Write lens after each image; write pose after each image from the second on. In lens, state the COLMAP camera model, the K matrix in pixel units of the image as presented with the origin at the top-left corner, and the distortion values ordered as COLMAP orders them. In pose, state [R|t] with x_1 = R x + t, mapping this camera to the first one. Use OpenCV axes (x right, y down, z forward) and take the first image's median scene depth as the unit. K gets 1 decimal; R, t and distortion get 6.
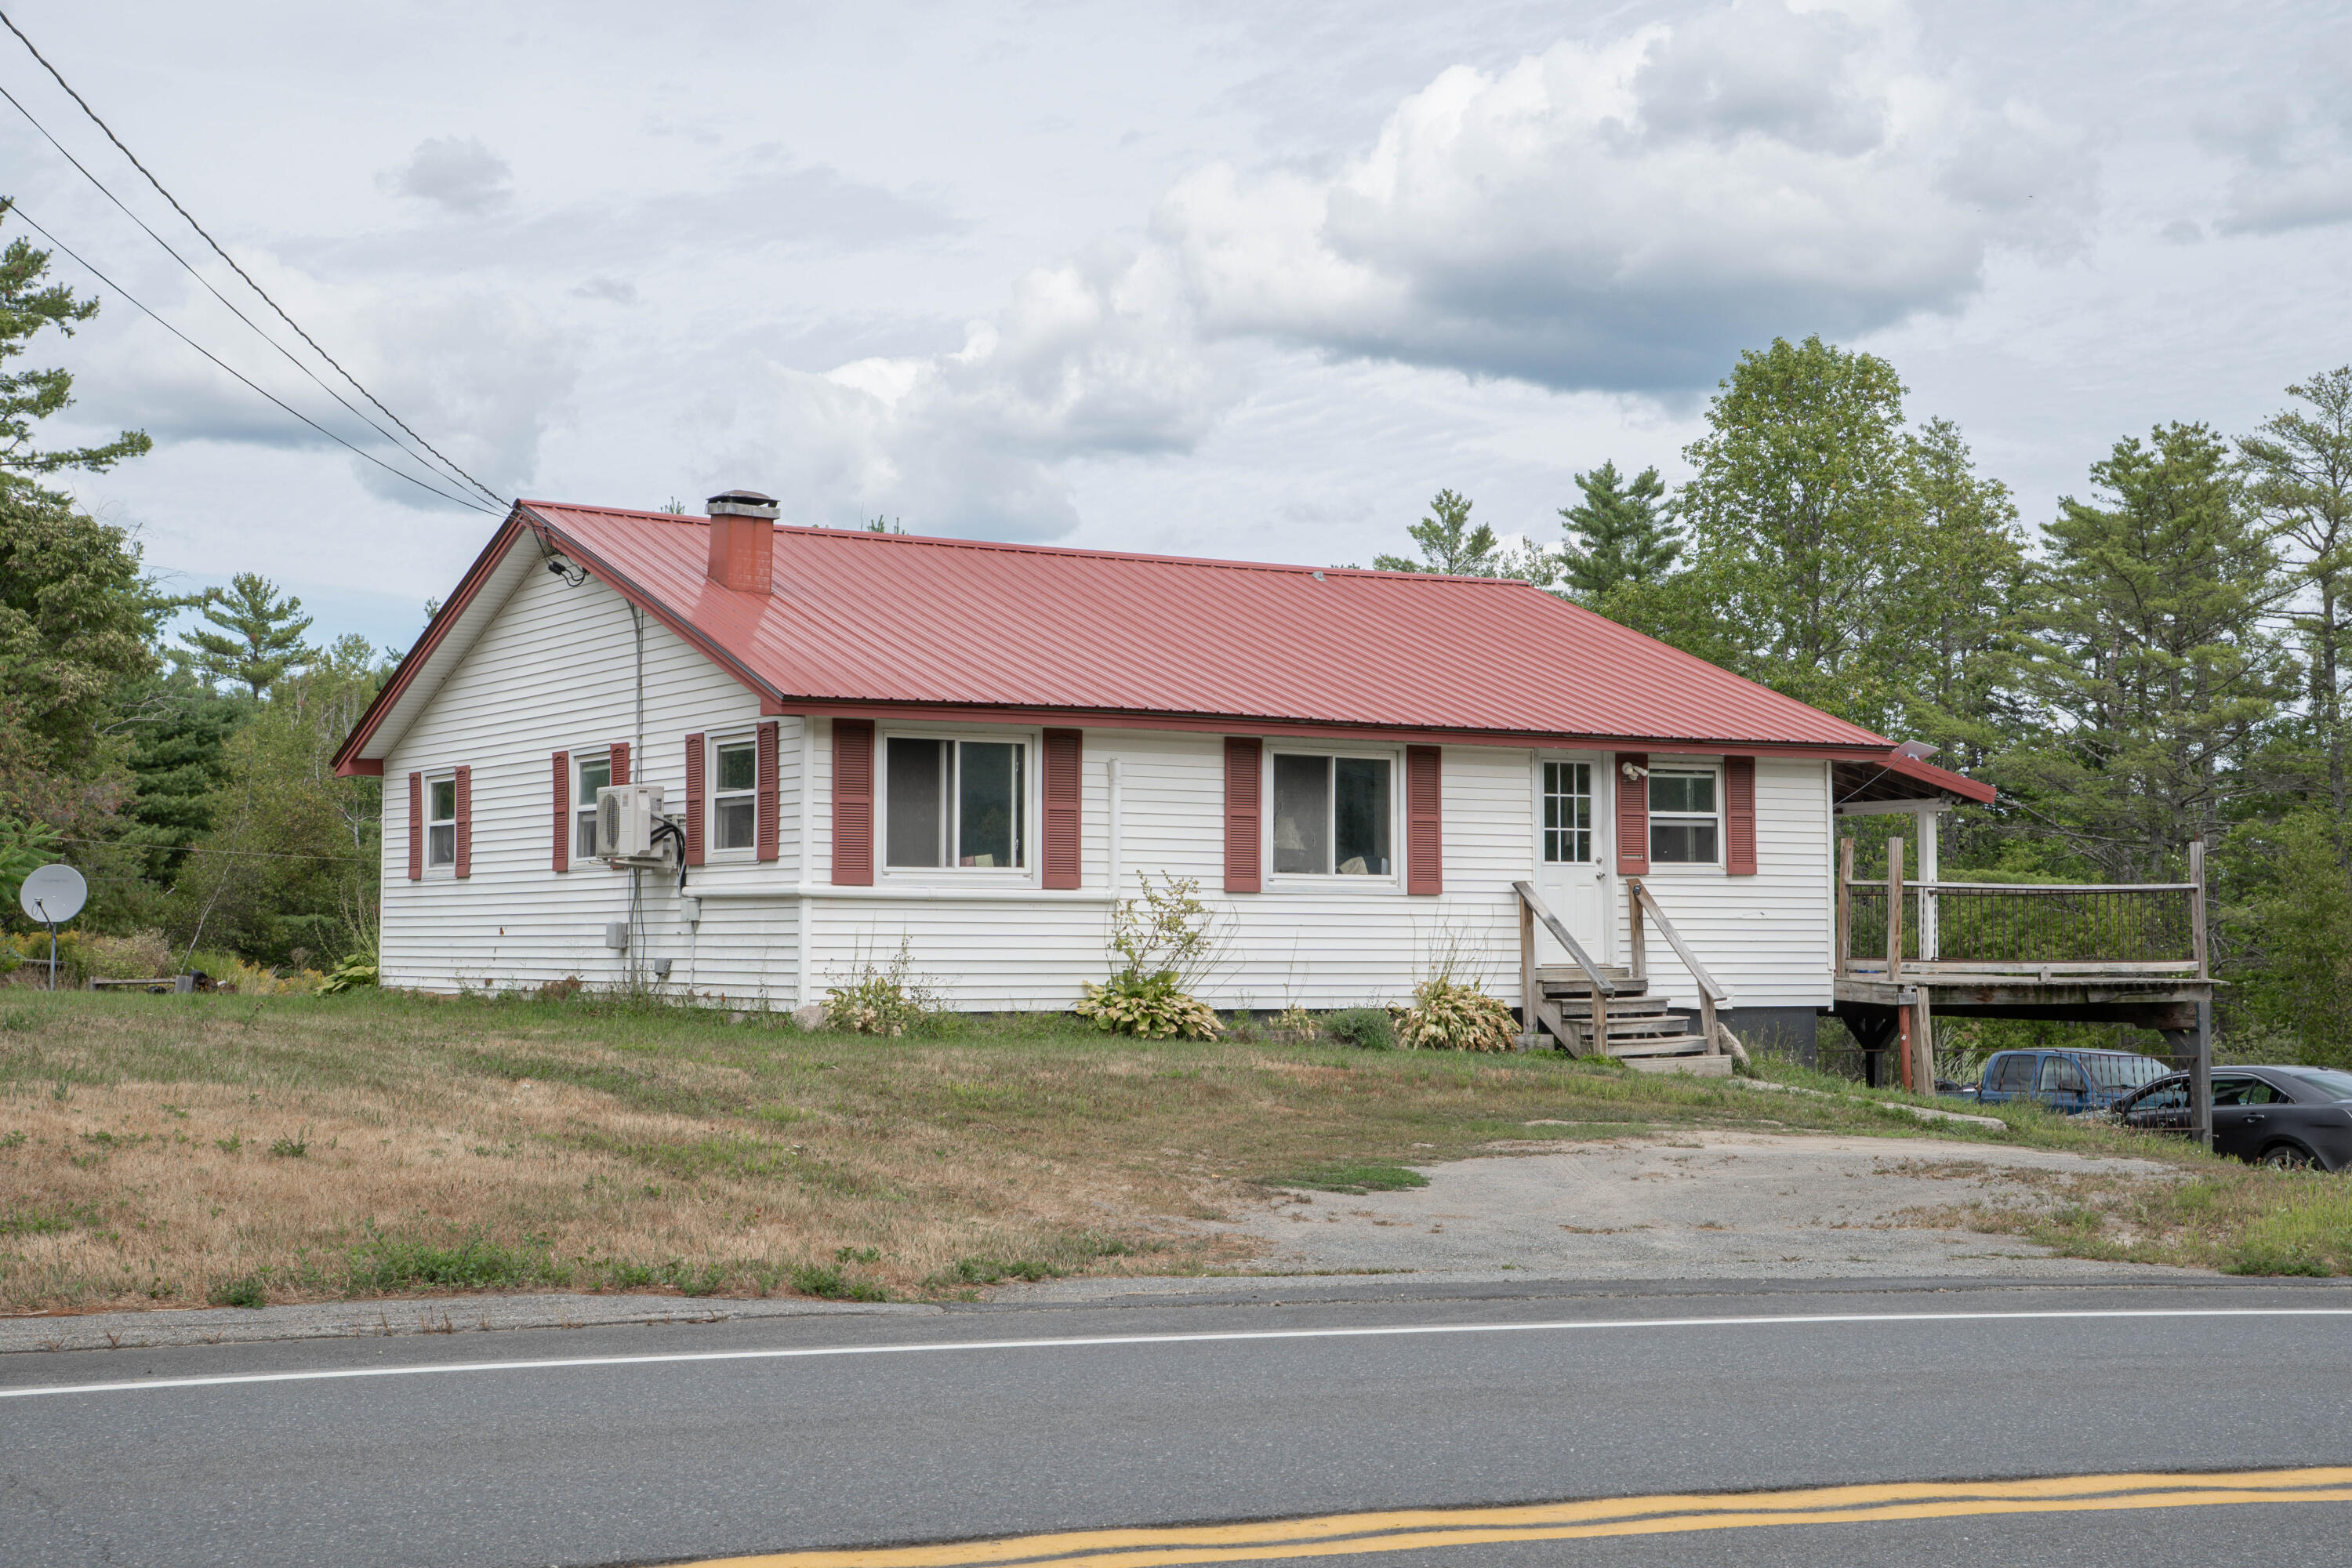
lens RADIAL K [[3273.4, 0, 1176.0], [0, 3273.4, 784.0], [0, 0, 1]] dist [0.164871, 0.034591]
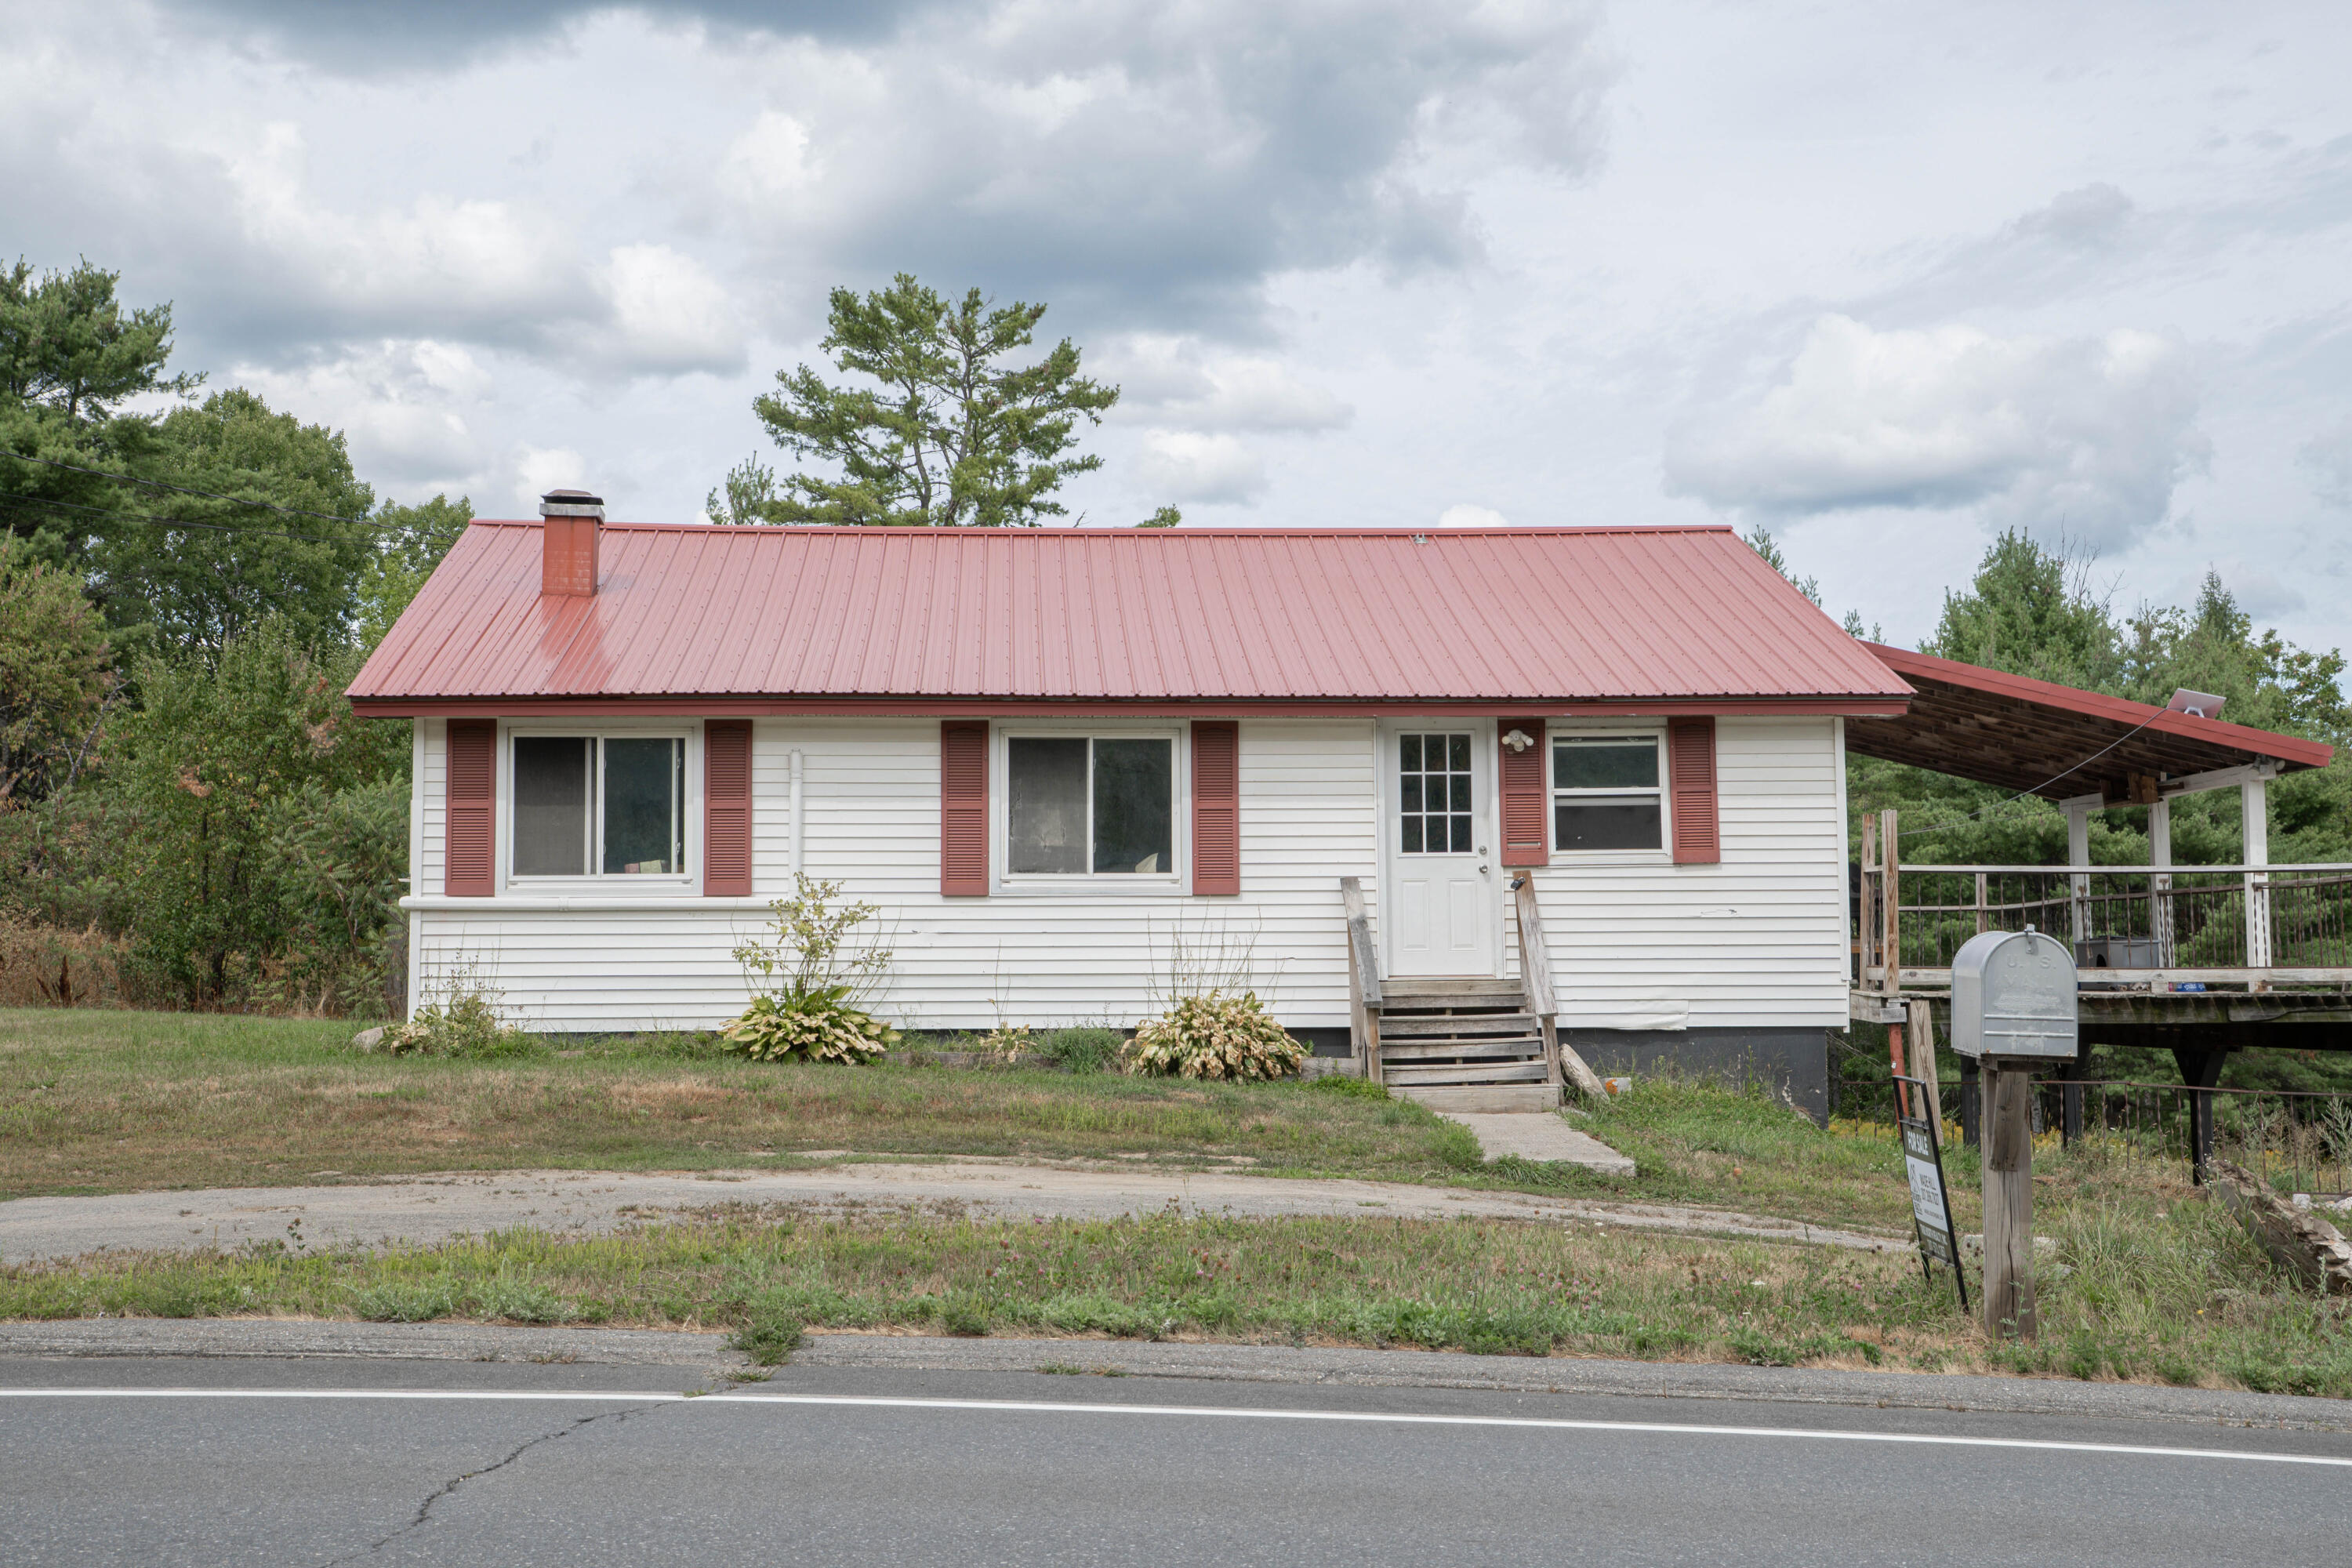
lens RADIAL K [[3273.4, 0, 1176.0], [0, 3273.4, 784.0], [0, 0, 1]] dist [0.164871, 0.034591]
pose [[0.874544, -0.040482, -0.483253, 0.480855], [0.031524, 0.999148, -0.026649, 0.027301], [0.483920, 0.008071, 0.875075, 0.246942]]
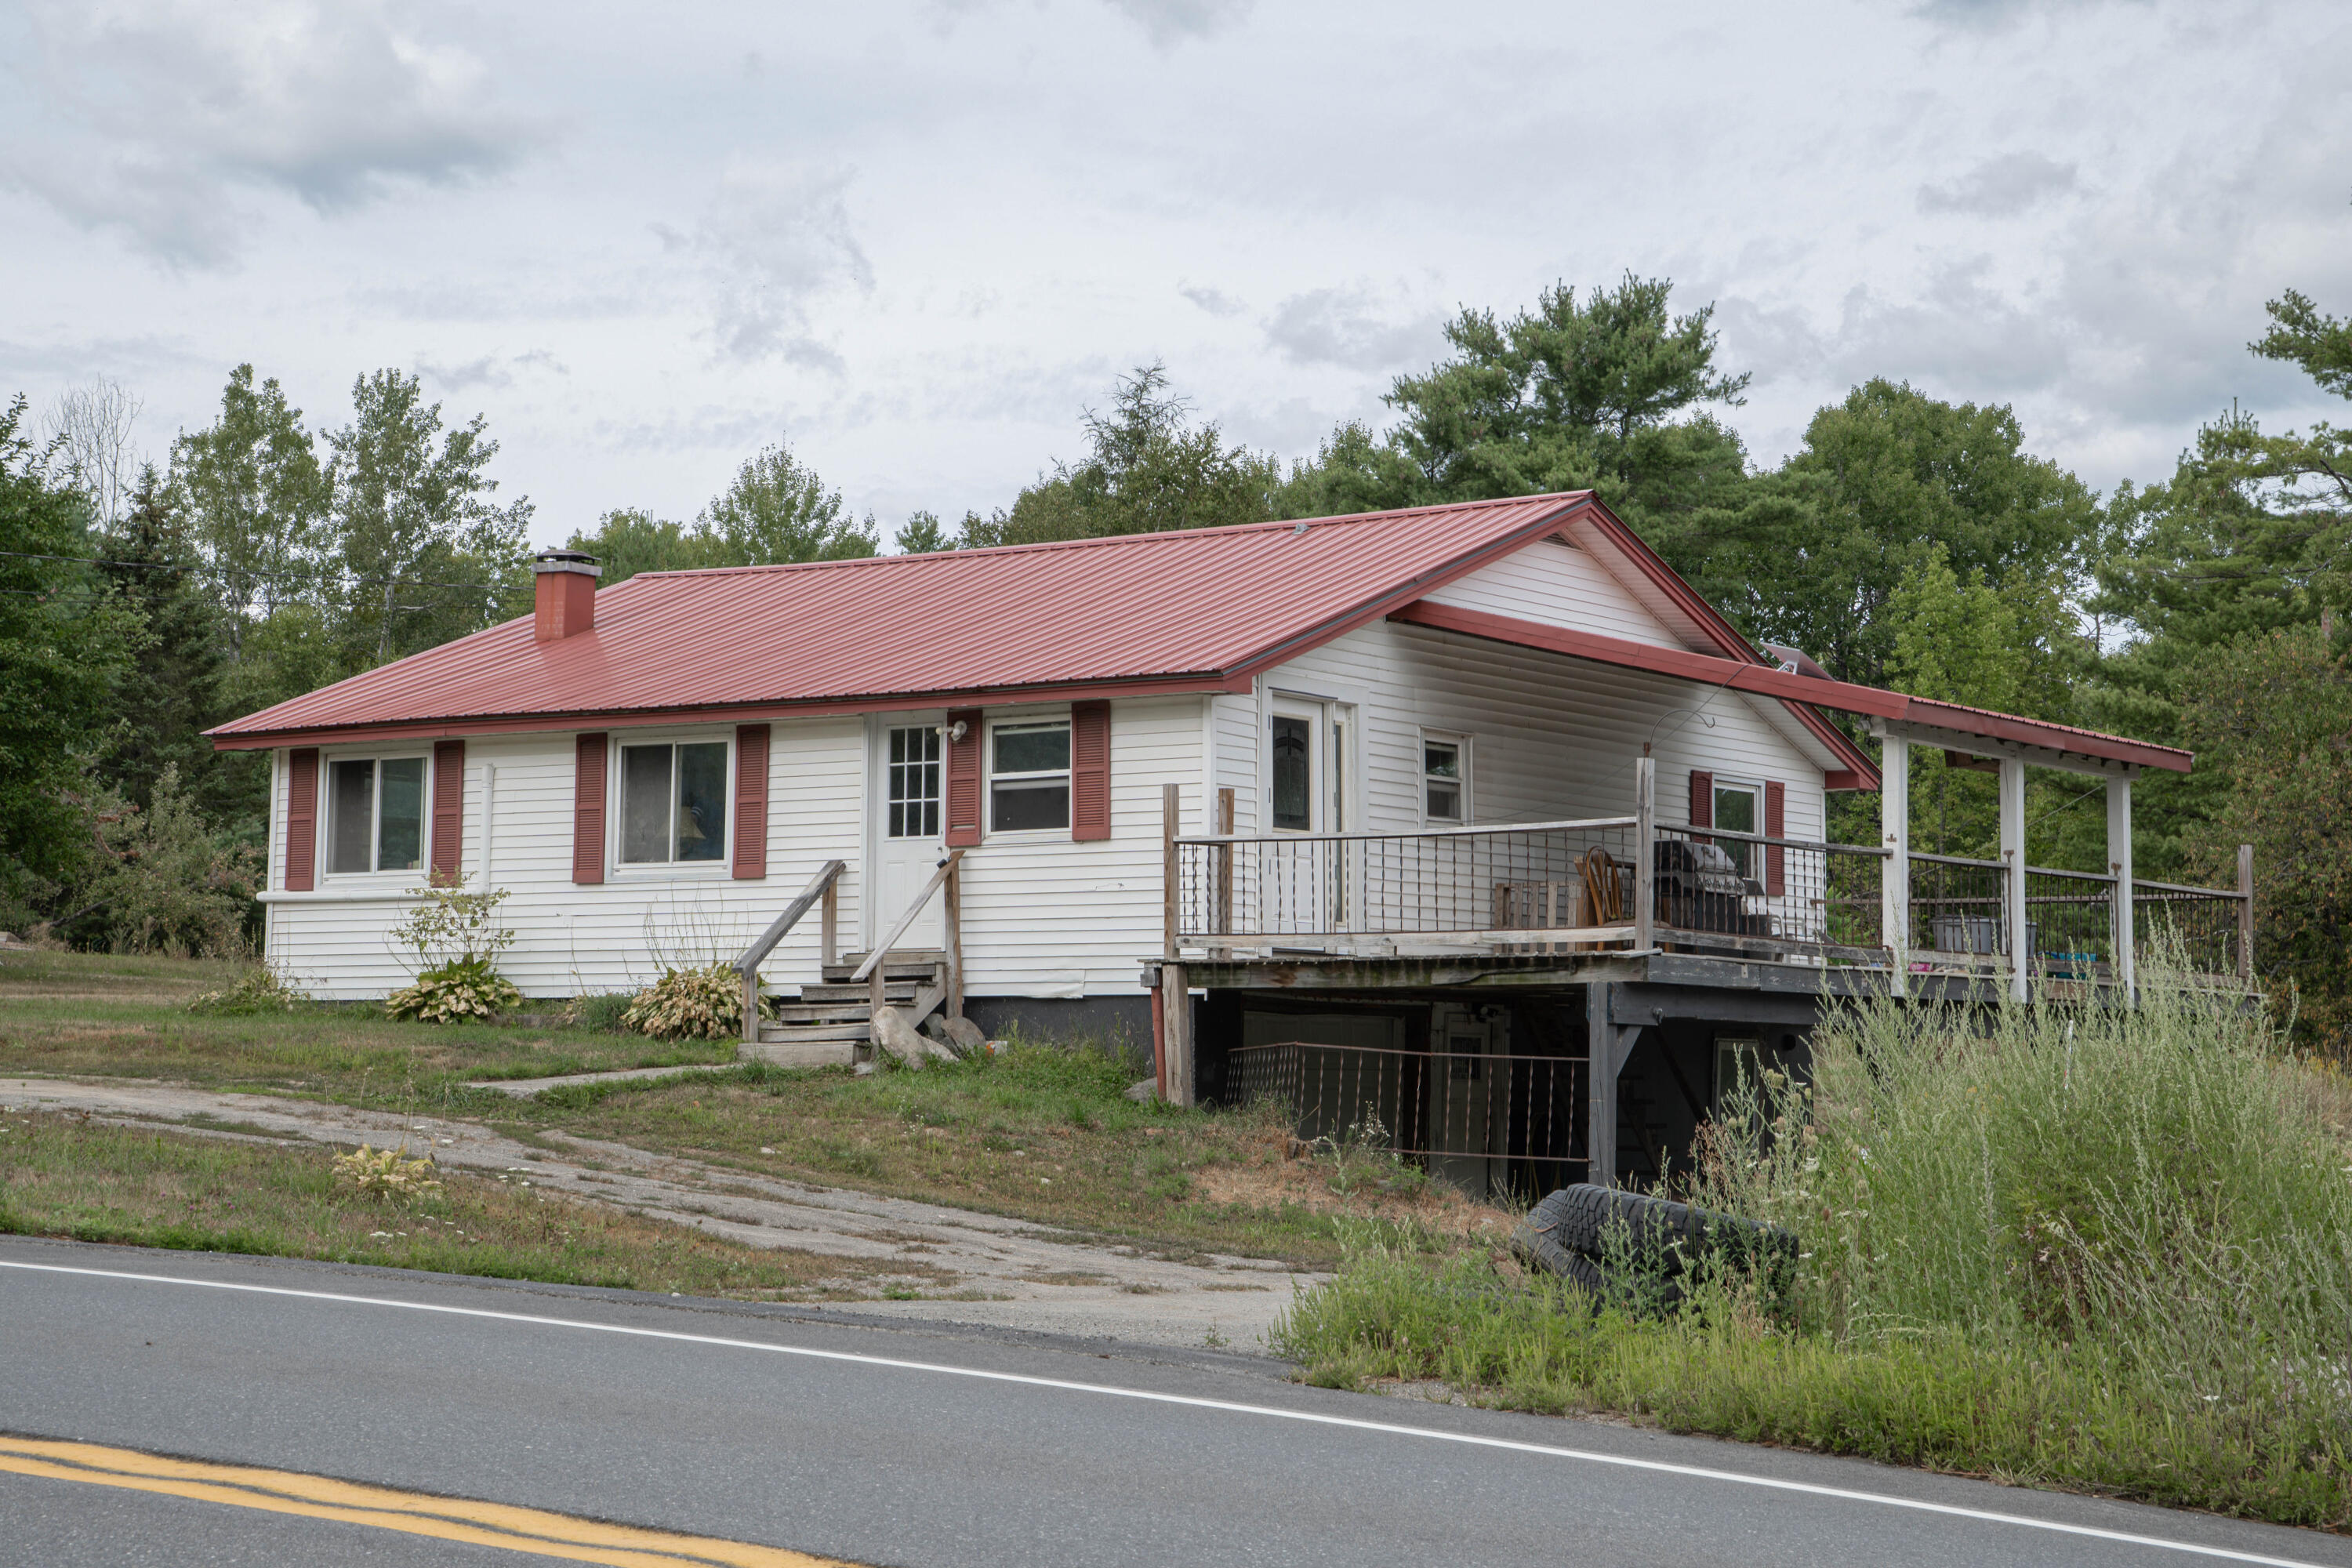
lens RADIAL K [[4041.4, 0, 1176.0], [0, 4041.4, 784.0], [0, 0, 1]] dist [0.274336, 0.011950]
pose [[0.377861, -0.068022, -0.923360, 1.223109], [0.034111, 0.997643, -0.059535, 0.081128], [0.925234, -0.009000, 0.379291, 0.664880]]
